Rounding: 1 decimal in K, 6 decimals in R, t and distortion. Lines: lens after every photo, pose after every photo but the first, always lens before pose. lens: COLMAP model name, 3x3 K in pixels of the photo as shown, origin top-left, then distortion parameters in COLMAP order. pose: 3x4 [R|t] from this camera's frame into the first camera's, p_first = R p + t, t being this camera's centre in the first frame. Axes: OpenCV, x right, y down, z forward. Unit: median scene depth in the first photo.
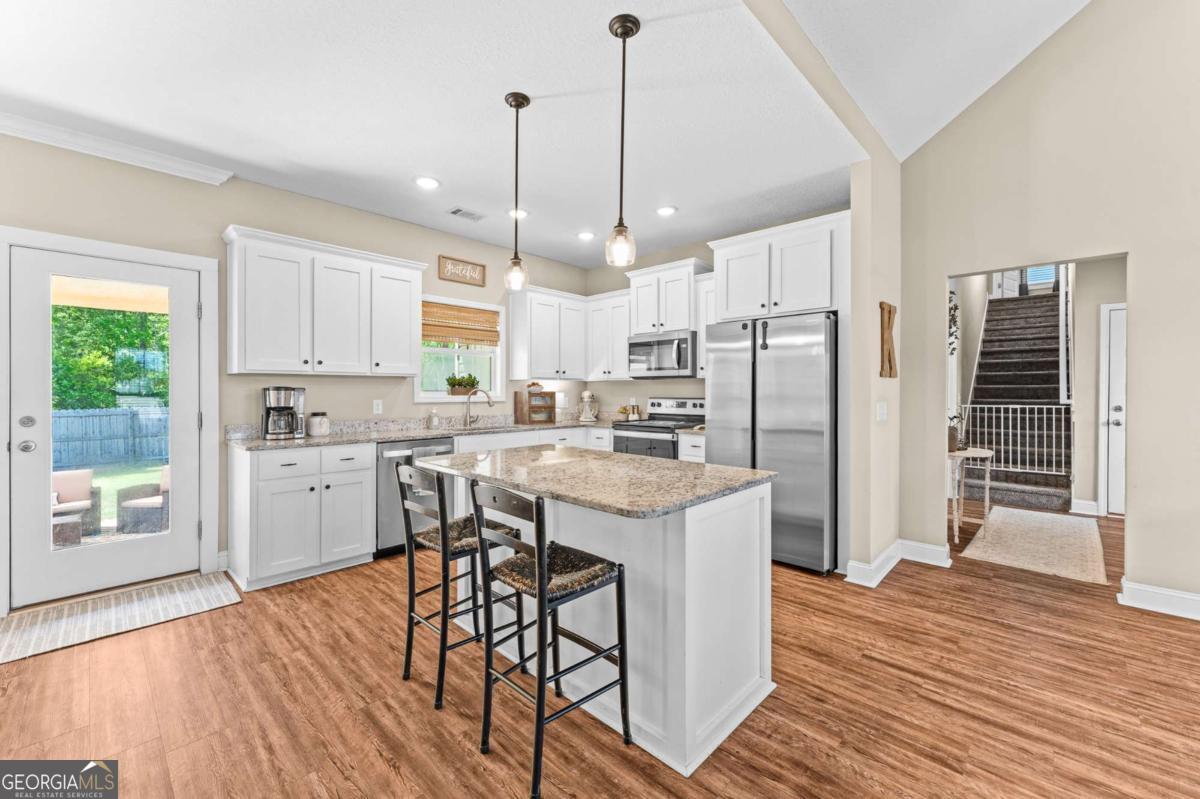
lens RADIAL K [[481.9, 0, 601.0], [0, 481.9, 391.9], [0, 0, 1]] dist [0.001125, 0.000122]
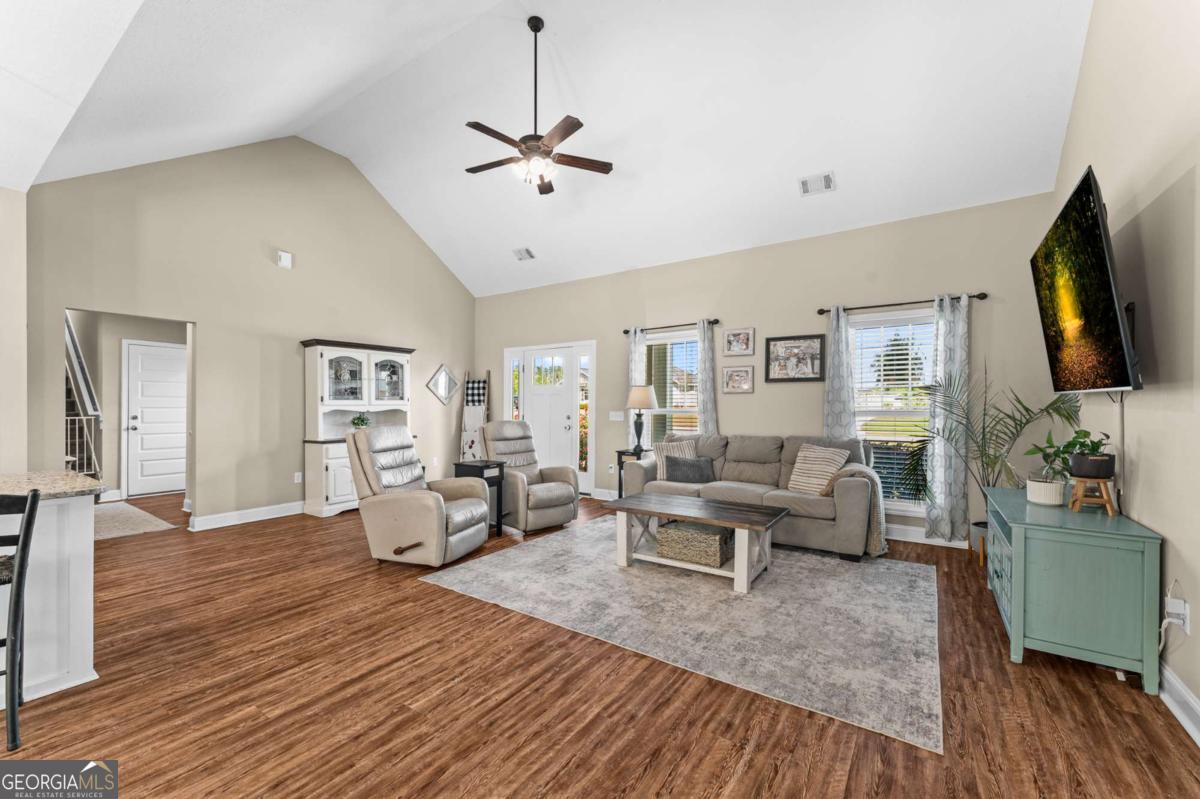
lens RADIAL K [[479.6, 0, 598.9], [0, 479.6, 405.4], [0, 0, 1]] dist [0.000067, -0.000044]
pose [[-0.159210, -0.002247, 0.987242, -0.496986], [0.001268, 0.999996, 0.002480, -0.001721], [-0.987244, 0.001647, -0.159207, -0.078881]]
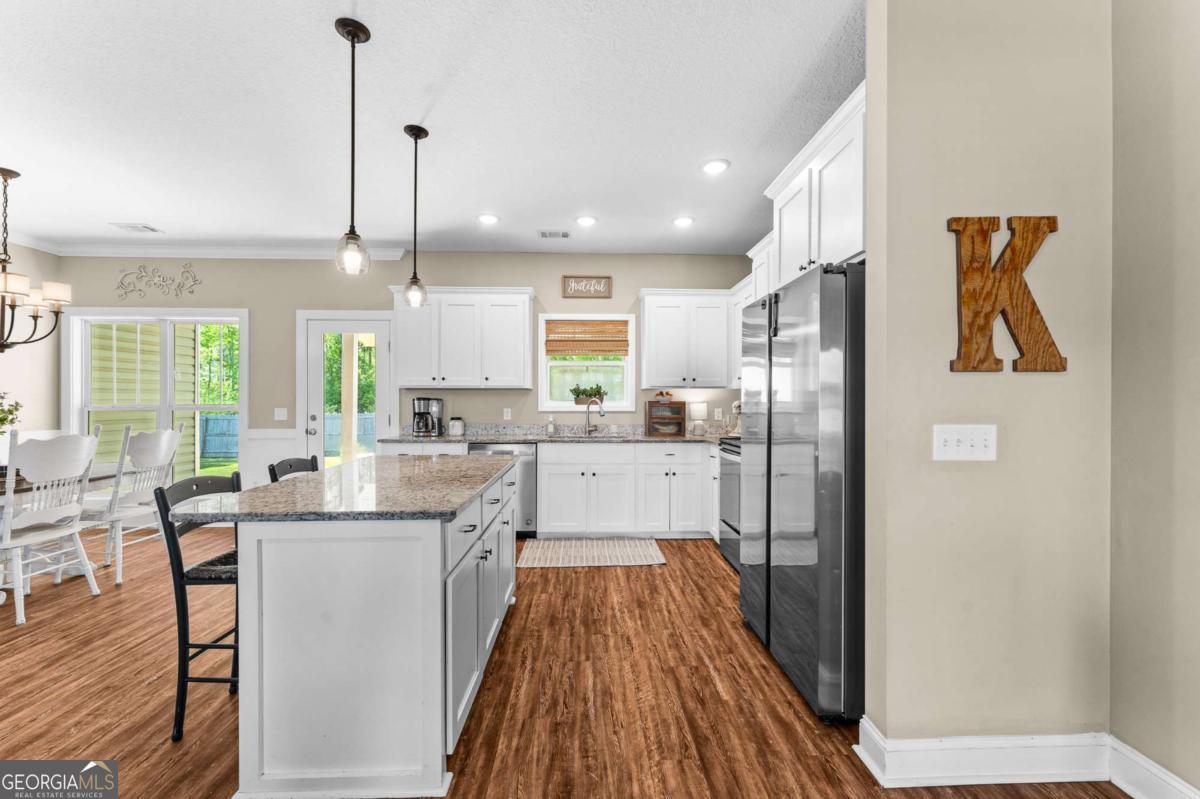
lens RADIAL K [[475.5, 0, 599.7], [0, 475.5, 401.6], [0, 0, 1]] dist [0.000700, 0.000167]
pose [[0.713749, 0.001612, -0.700399, 0.471890], [-0.001167, 0.999999, 0.001113, -0.001361], [0.700400, 0.000023, 0.713750, 0.288088]]
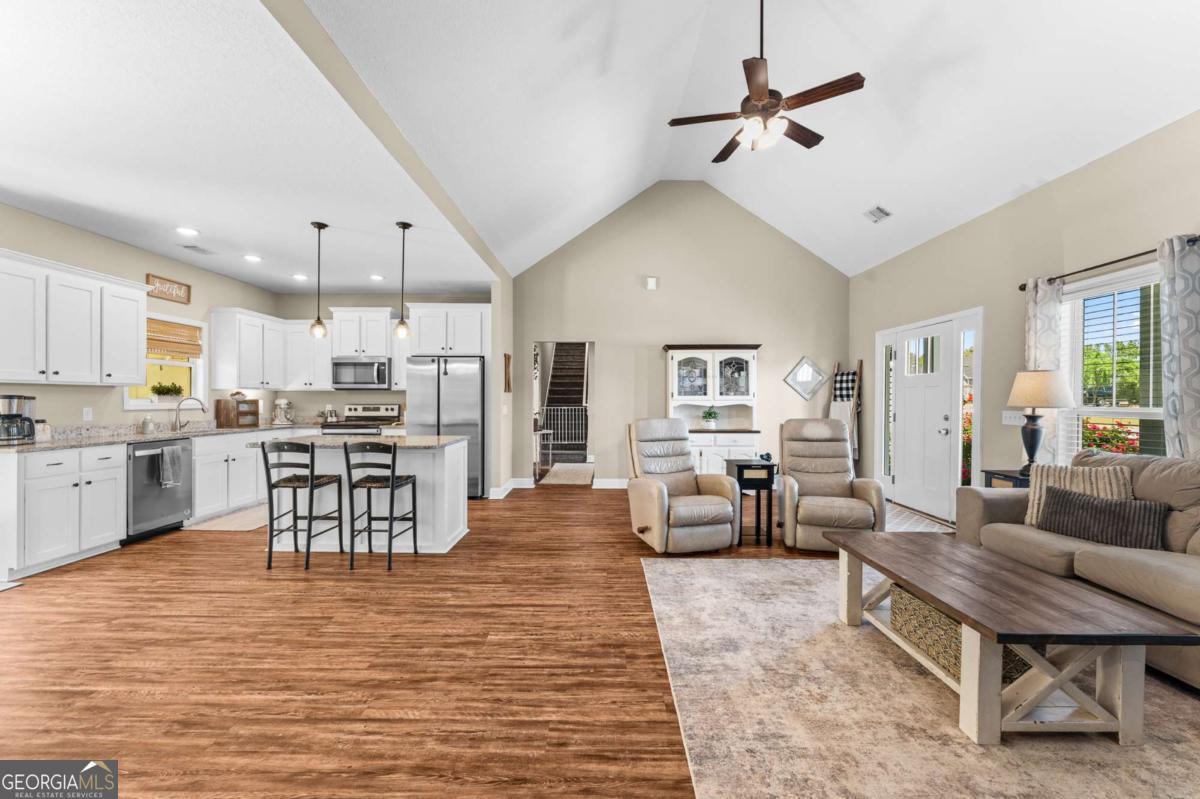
lens RADIAL K [[480.5, 0, 600.1], [0, 480.5, 396.4], [0, 0, 1]] dist [0.000599, -0.000052]
pose [[0.729559, 0.004736, 0.683902, -0.327727], [-0.000844, 0.999981, -0.006024, -0.002069], [-0.683917, 0.003818, 0.729549, -0.477015]]
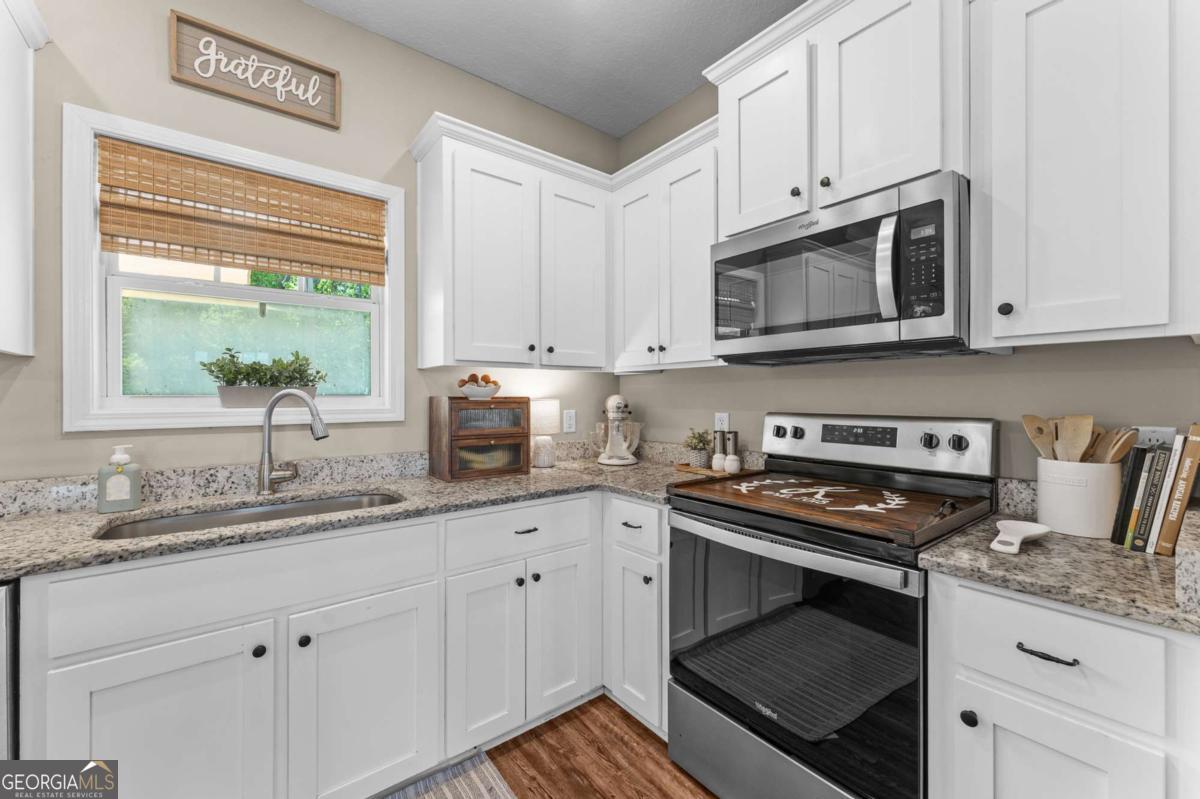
lens RADIAL K [[480.5, 0, 600.1], [0, 480.5, 396.4], [0, 0, 1]] dist [0.000599, -0.000052]
pose [[0.988884, -0.000080, -0.148689, 0.029233], [0.000277, 0.999999, 0.001302, -0.001846], [0.148689, -0.001329, 0.988883, 0.688002]]
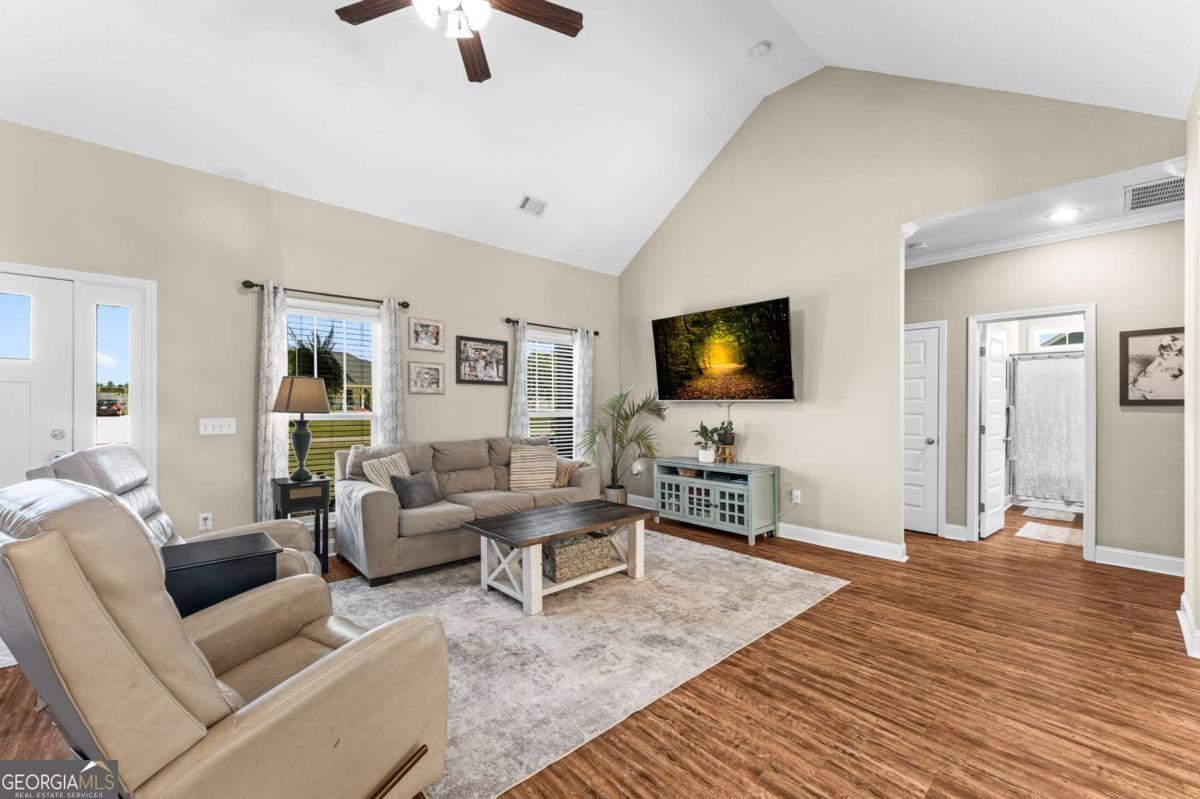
lens RADIAL K [[482.8, 0, 594.3], [0, 482.8, 407.1], [0, 0, 1]] dist [0.001094, -0.000219]
pose [[-0.996649, -0.003439, 0.081725, 0.173936], [-0.003318, 0.999993, 0.001613, -0.002925], [-0.081730, 0.001337, -0.996654, 0.389633]]
